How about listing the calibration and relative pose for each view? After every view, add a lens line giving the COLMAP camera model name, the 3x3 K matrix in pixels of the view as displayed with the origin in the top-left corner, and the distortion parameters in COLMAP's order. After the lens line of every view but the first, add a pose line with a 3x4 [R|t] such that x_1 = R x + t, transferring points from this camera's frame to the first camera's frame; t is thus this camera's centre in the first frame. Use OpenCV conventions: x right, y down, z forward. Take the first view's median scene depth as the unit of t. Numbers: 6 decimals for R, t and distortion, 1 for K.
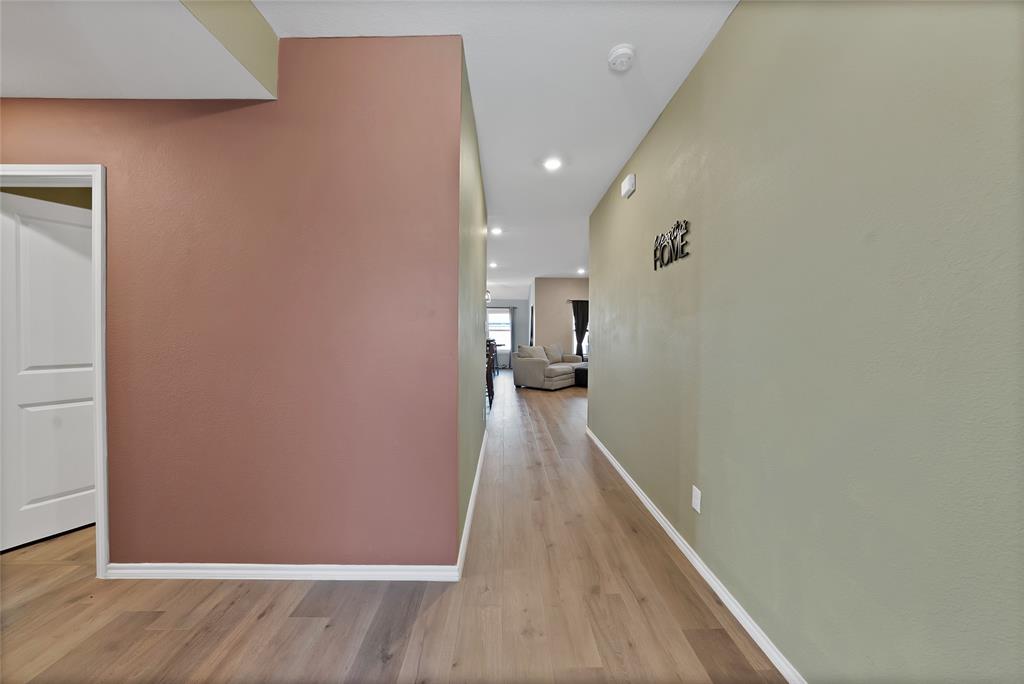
lens RADIAL K [[367.1, 0, 504.8], [0, 367.1, 337.0], [0, 0, 1]] dist [-0.000705, 0.000101]
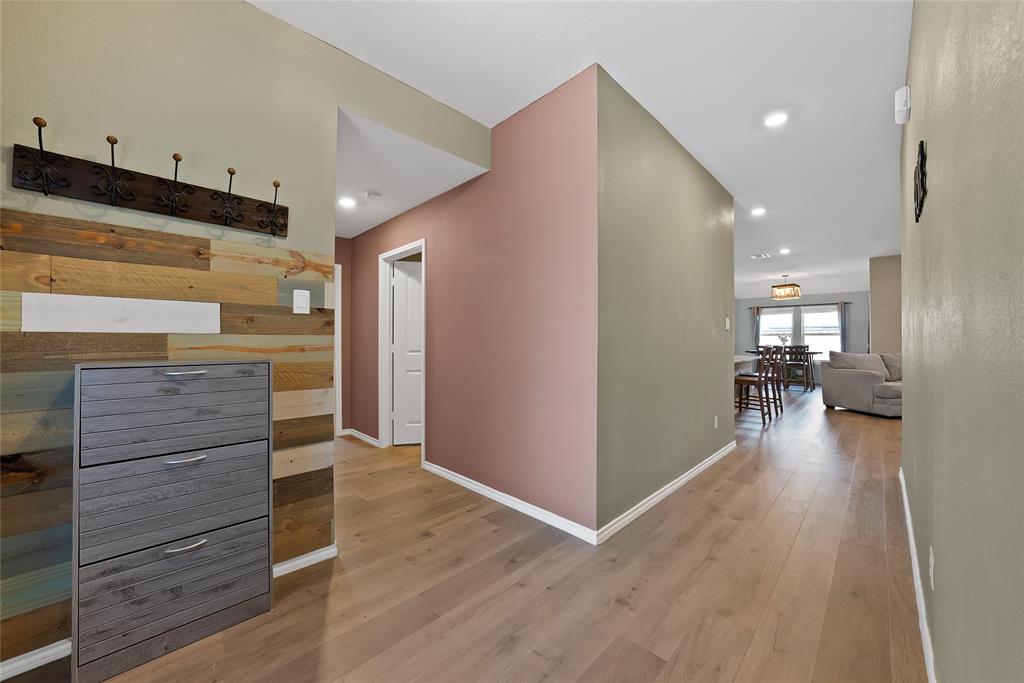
lens RADIAL K [[373.5, 0, 510.2], [0, 373.5, 337.8], [0, 0, 1]] dist [-0.014494, 0.000329]
pose [[0.705957, -0.008449, -0.708204, 0.188295], [-0.006647, 0.999806, -0.018555, 0.020913], [0.708223, 0.017806, 0.705764, 0.002502]]
